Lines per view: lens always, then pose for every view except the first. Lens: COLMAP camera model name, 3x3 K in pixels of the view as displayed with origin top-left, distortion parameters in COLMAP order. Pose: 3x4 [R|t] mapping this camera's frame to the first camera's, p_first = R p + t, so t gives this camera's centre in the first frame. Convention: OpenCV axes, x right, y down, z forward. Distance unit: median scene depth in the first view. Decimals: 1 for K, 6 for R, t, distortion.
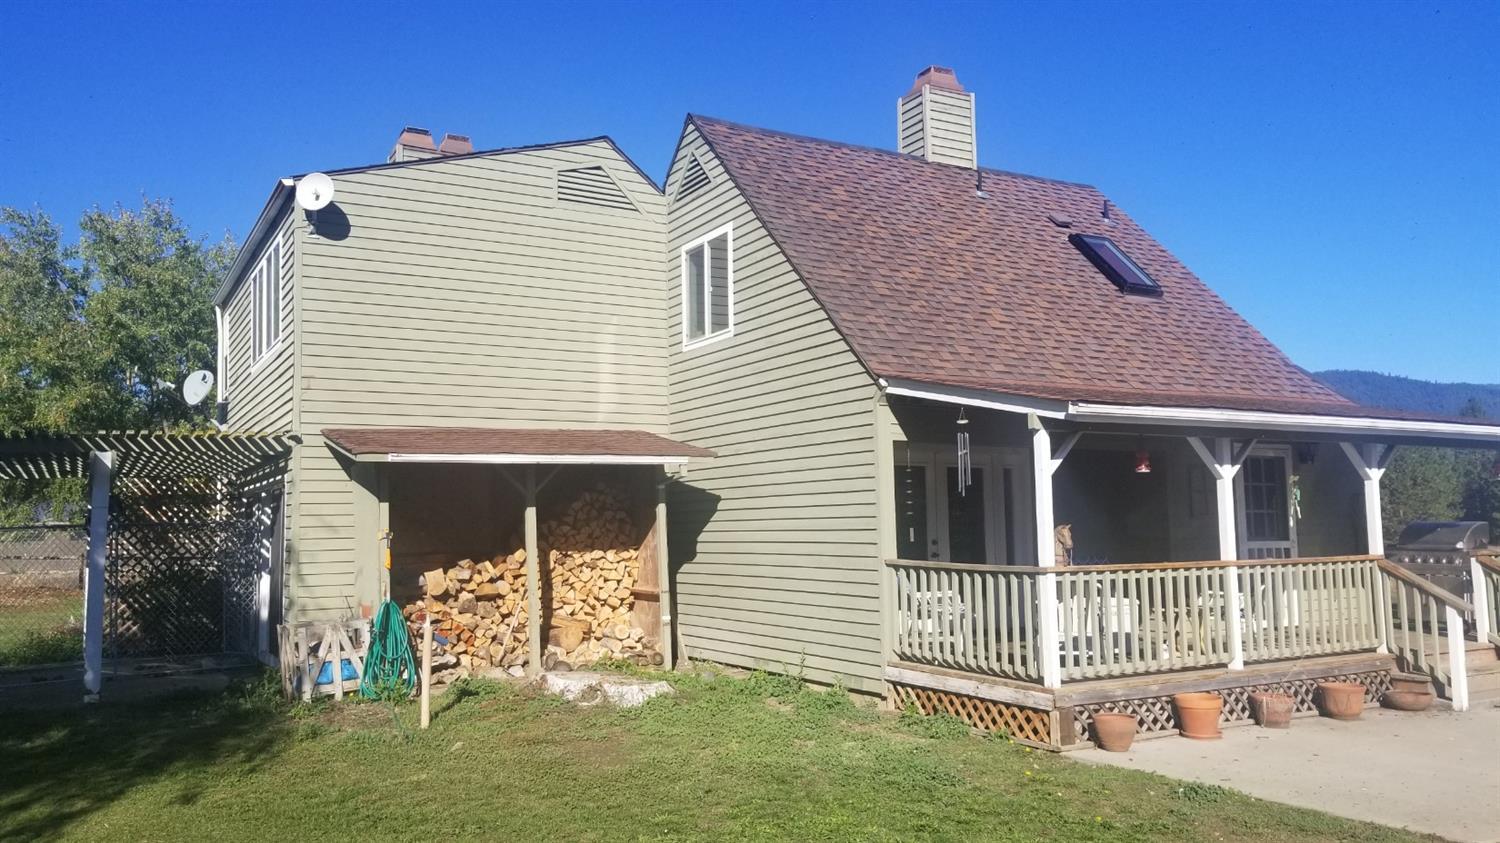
lens RADIAL K [[1154.1, 0, 736.2], [0, 1154.1, 414.5], [0, 0, 1]] dist [0.109416, -0.175739]
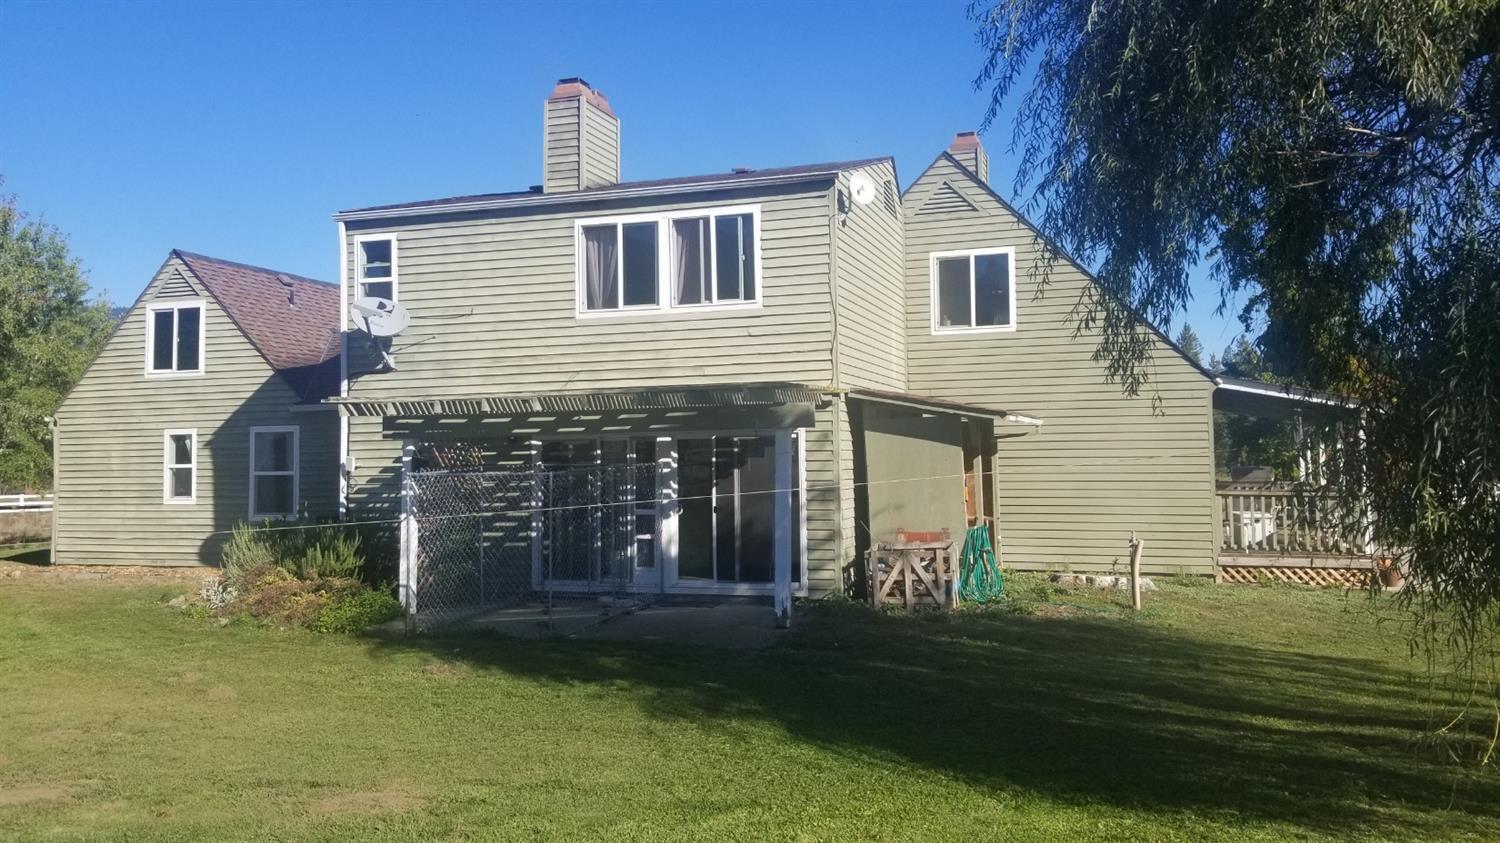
lens RADIAL K [[1154.1, 0, 736.2], [0, 1154.1, 414.5], [0, 0, 1]] dist [0.109416, -0.175739]
pose [[0.742515, 0.030175, 0.669150, -1.154053], [-0.063625, 0.997645, 0.025612, 0.016016], [-0.666801, -0.061592, 0.742686, 0.196499]]
